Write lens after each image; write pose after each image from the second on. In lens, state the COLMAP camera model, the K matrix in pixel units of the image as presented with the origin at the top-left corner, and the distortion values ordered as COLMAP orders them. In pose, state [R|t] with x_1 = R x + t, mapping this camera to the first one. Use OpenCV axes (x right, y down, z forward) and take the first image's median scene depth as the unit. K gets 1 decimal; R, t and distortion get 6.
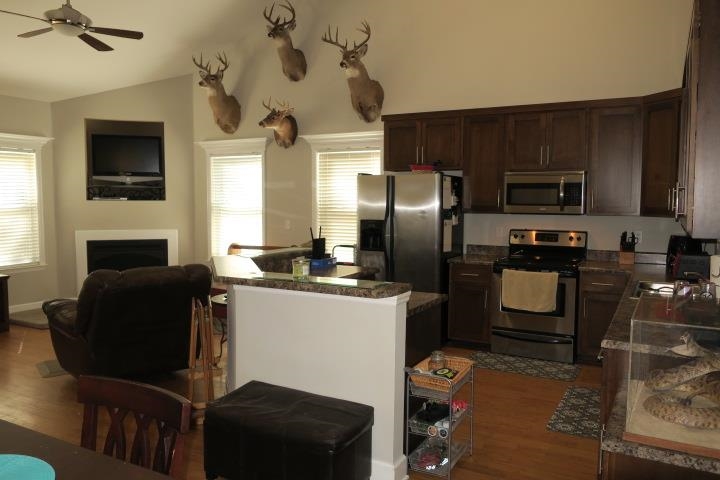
lens RADIAL K [[568.3, 0, 365.0], [0, 568.3, 243.0], [0, 0, 1]] dist [-0.009684, 0.010599]
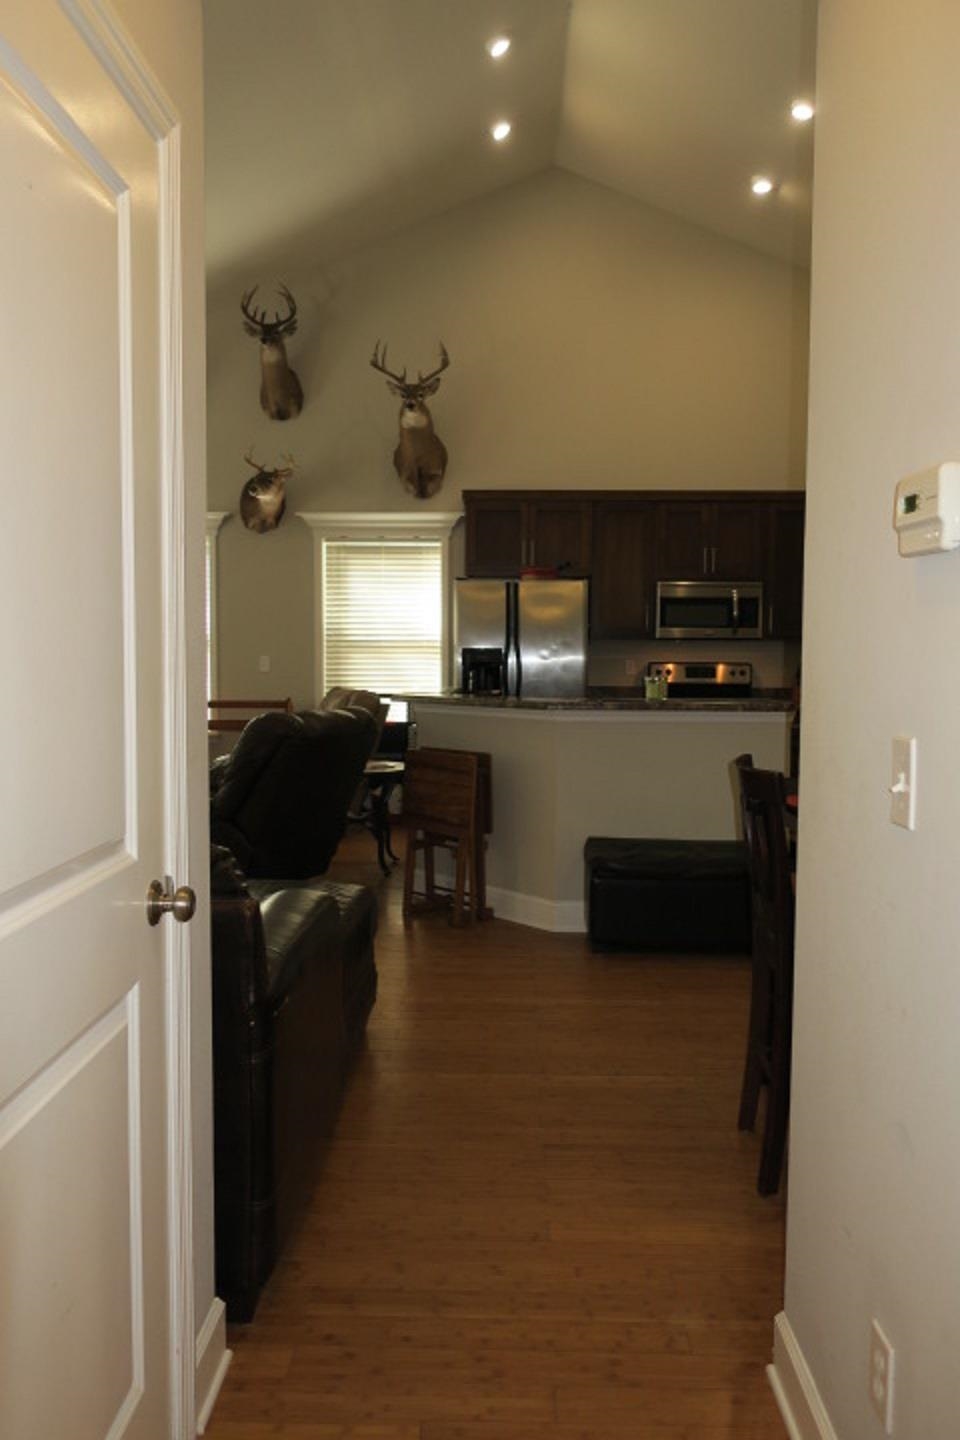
lens RADIAL K [[1136.7, 0, 477.2], [0, 1136.7, 743.6], [0, 0, 1]] dist [-0.009684, 0.010599]
pose [[0.894181, -0.039109, 0.445995, -0.532682], [0.033238, 0.999227, 0.020981, 0.037672], [-0.446470, -0.003936, 0.894790, -0.168444]]
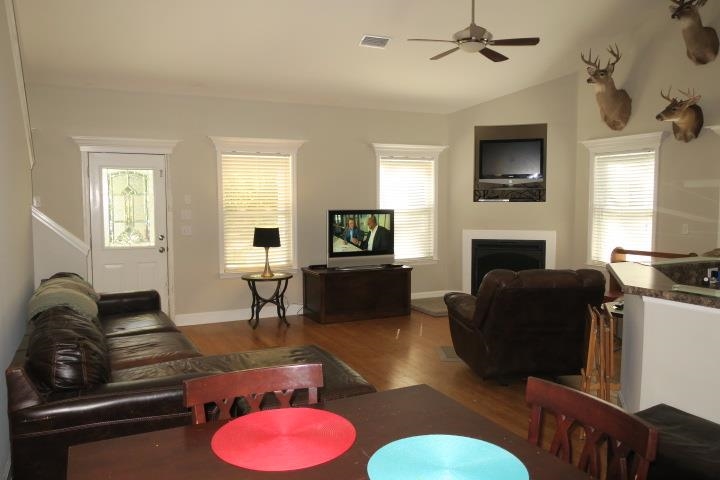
lens RADIAL K [[568.3, 0, 361.3], [0, 568.3, 243.4], [0, 0, 1]] dist [-0.009684, 0.010599]
pose [[0.813125, 0.038695, -0.580801, -0.037120], [-0.037649, 0.999195, 0.013862, -0.003740], [0.580870, 0.010595, 0.813927, -0.007732]]
